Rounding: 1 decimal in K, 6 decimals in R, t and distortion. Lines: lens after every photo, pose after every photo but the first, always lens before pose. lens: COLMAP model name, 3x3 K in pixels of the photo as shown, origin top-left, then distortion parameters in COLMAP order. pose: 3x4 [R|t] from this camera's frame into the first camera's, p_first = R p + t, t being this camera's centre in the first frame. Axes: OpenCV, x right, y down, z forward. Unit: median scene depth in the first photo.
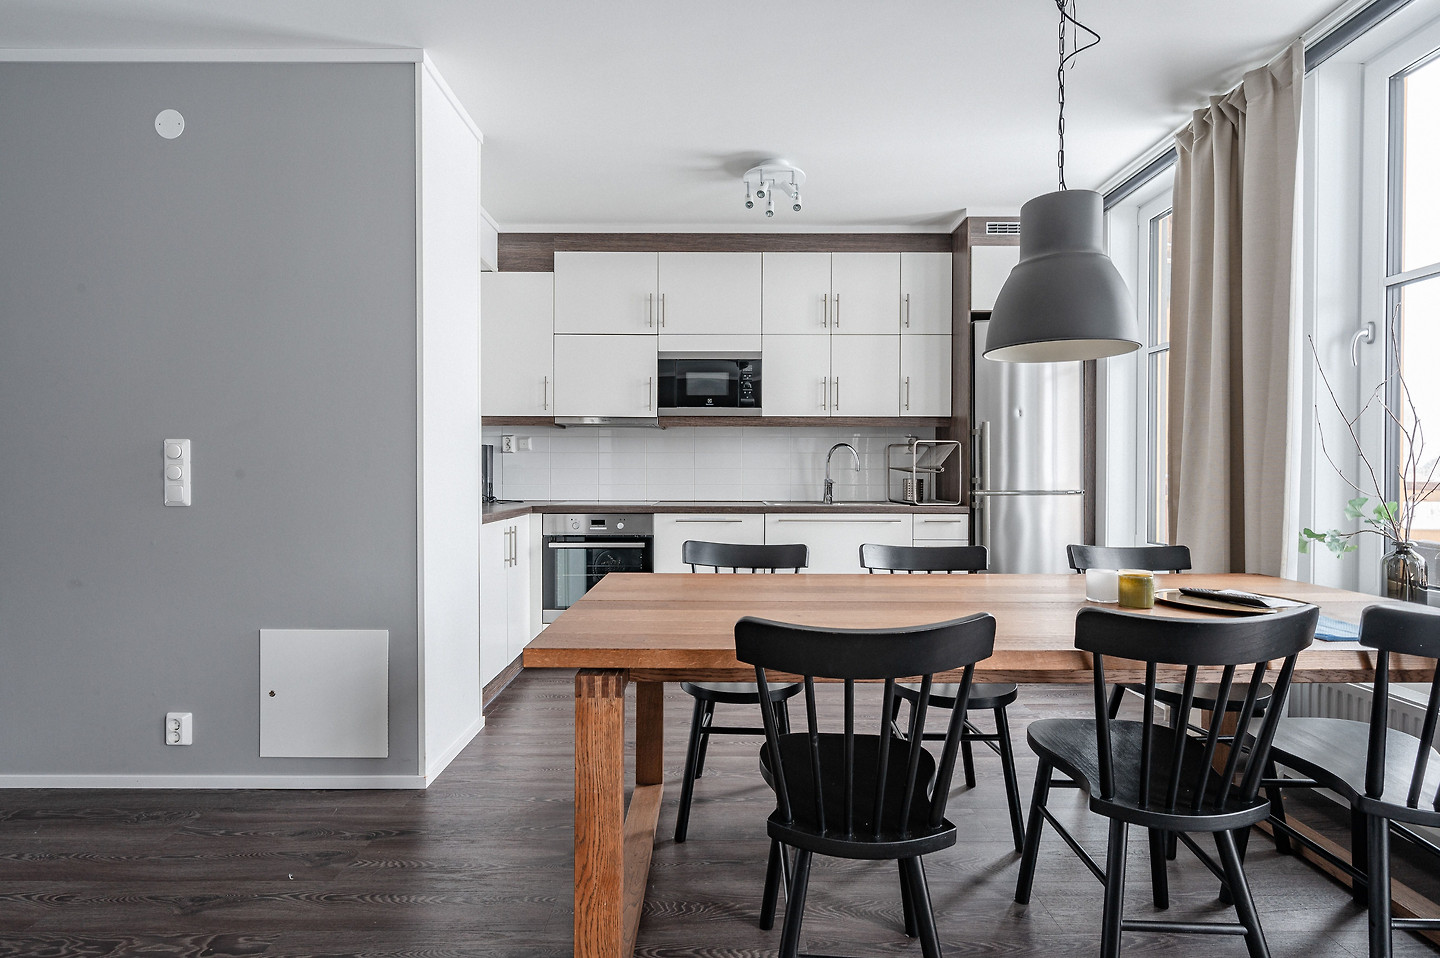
lens RADIAL K [[702.5, 0, 719.9], [0, 702.5, 478.5], [0, 0, 1]] dist [0.000016, 0.000061]
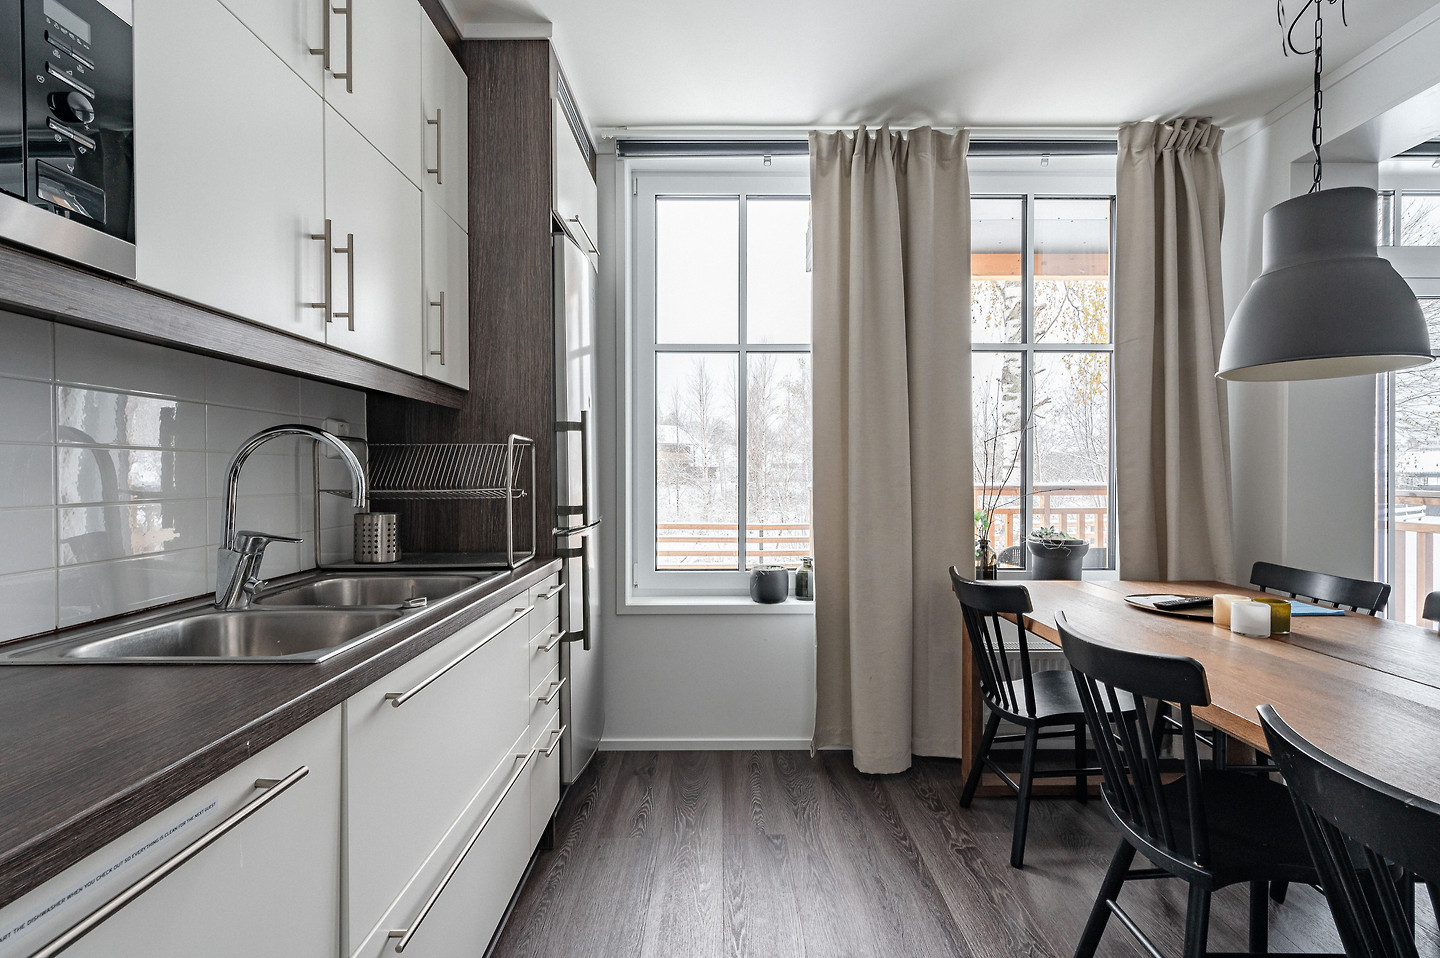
lens RADIAL K [[641.6, 0, 722.6], [0, 641.6, 479.4], [0, 0, 1]] dist [-0.004851, 0.000911]
pose [[-0.008154, -0.011245, 0.999904, -0.210840], [0.006267, 0.999917, 0.011296, -0.035026], [-0.999947, 0.006358, -0.008083, 1.126075]]
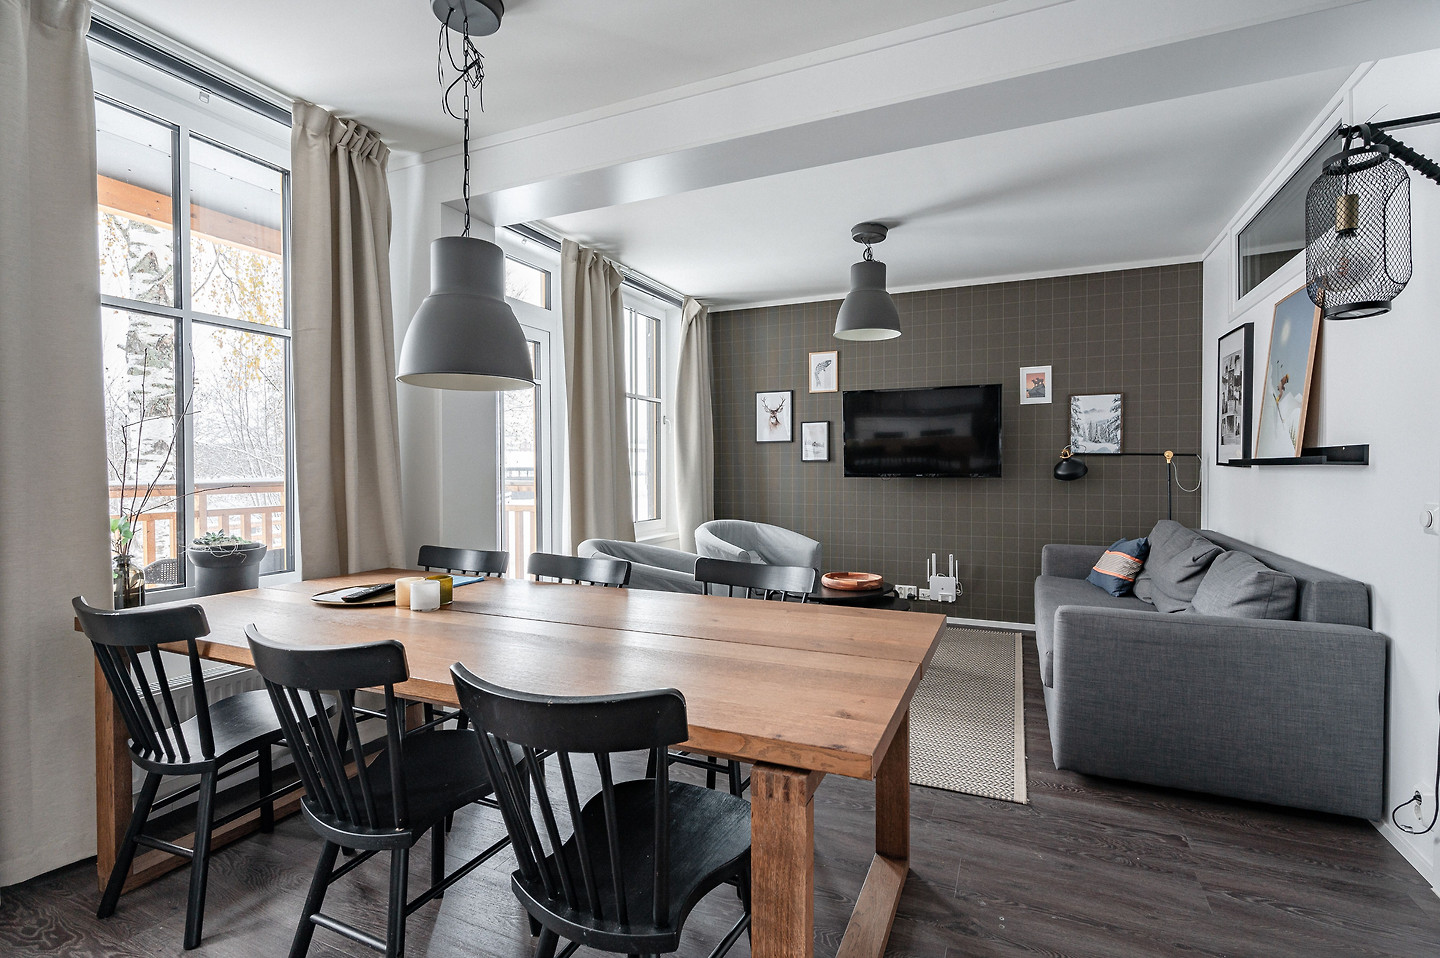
lens RADIAL K [[687.4, 0, 724.2], [0, 687.4, 480.2], [0, 0, 1]] dist [0.000305, 0.001121]
pose [[-0.918832, -0.006356, 0.394597, -0.197586], [0.003695, 0.999688, 0.024707, -0.034582], [-0.394630, 0.024160, -0.918522, 1.172640]]
